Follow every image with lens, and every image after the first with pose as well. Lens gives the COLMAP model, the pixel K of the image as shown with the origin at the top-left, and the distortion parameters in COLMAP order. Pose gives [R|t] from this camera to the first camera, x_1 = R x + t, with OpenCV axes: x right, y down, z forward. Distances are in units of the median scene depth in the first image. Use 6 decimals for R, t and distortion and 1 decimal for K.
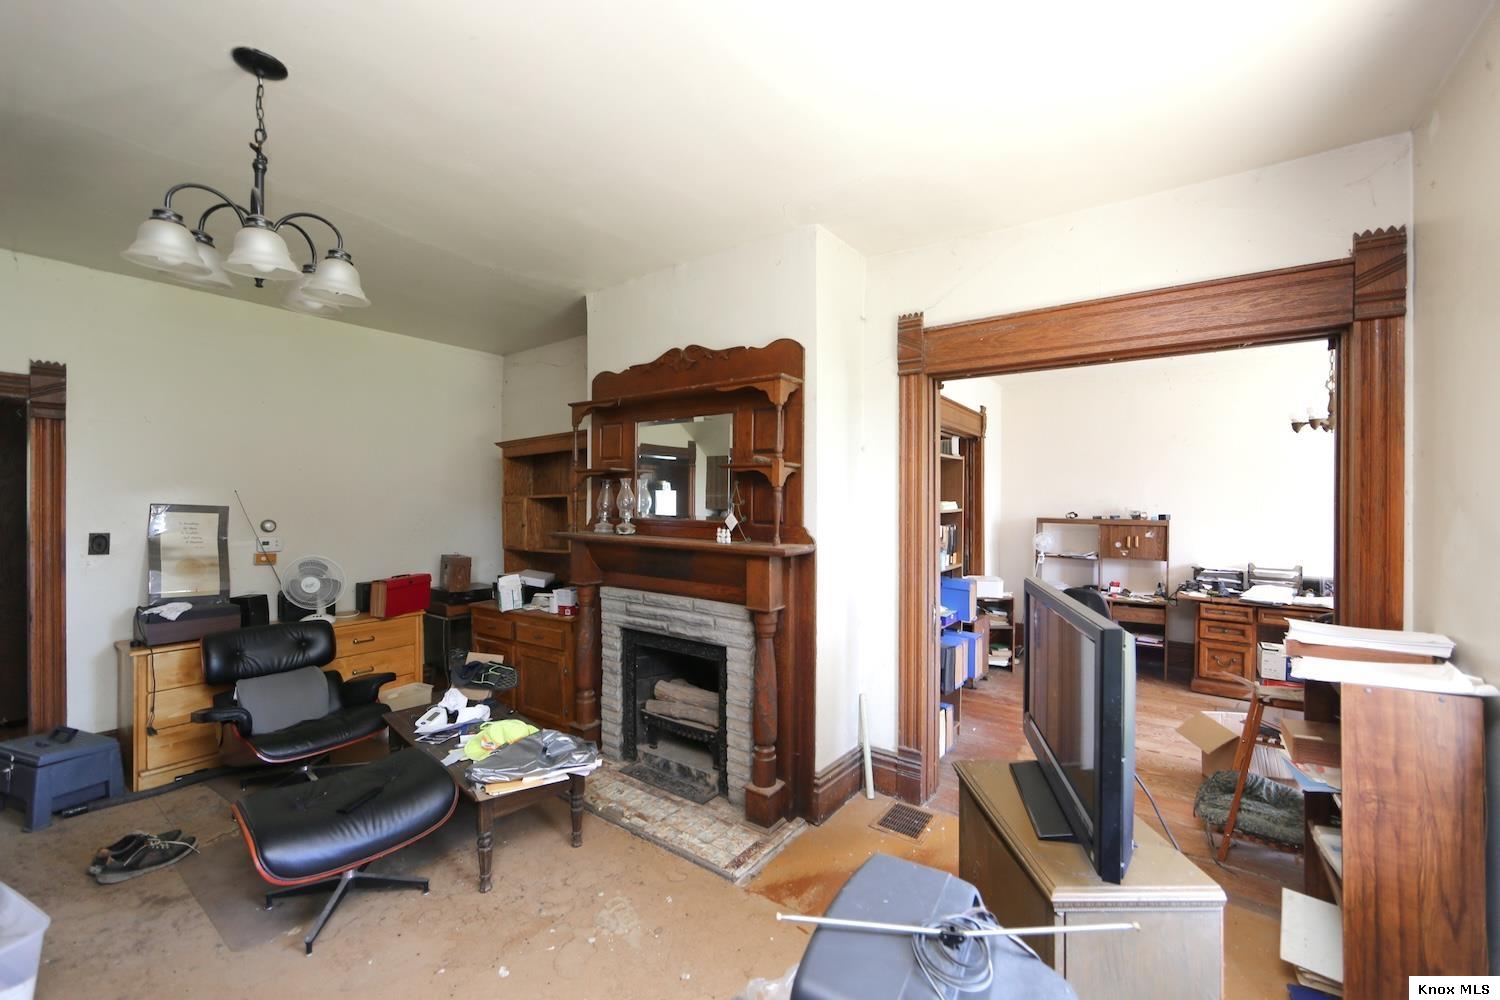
lens RADIAL K [[592.4, 0, 750.0], [0, 592.4, 500.0], [0, 0, 1]] dist [0.000575, 0.000039]
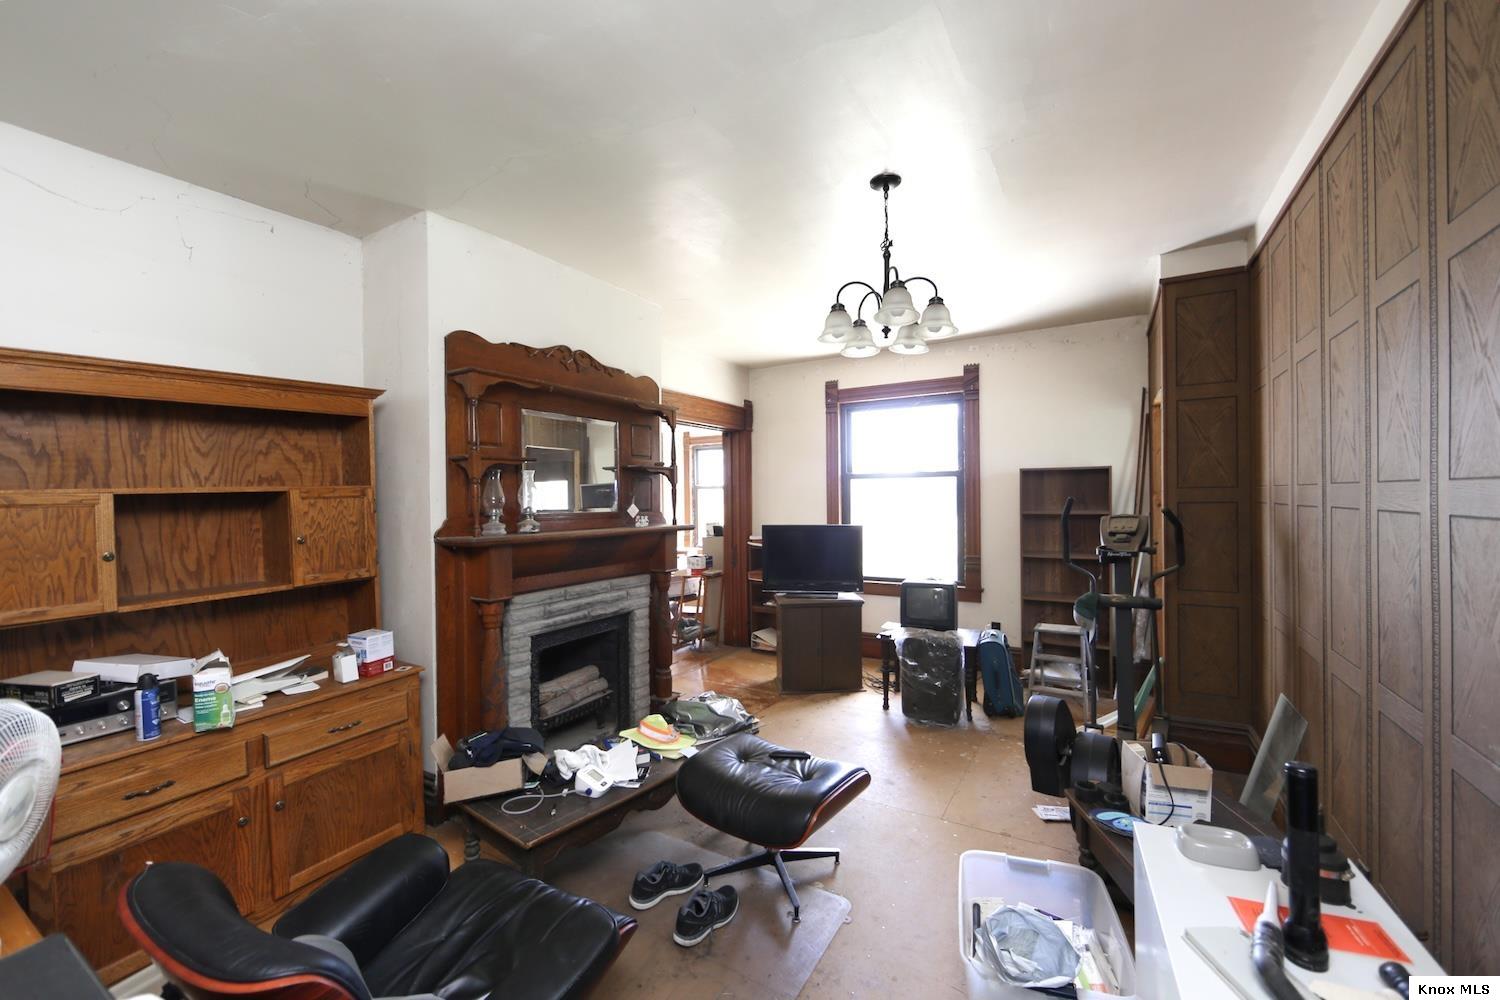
lens RADIAL K [[592.4, 0, 750.0], [0, 592.4, 500.0], [0, 0, 1]] dist [0.000575, 0.000039]
pose [[-0.078828, -0.008826, 0.996849, -1.221636], [0.016004, 0.999821, 0.010118, 0.005376], [-0.996760, 0.016751, -0.078672, 0.796051]]
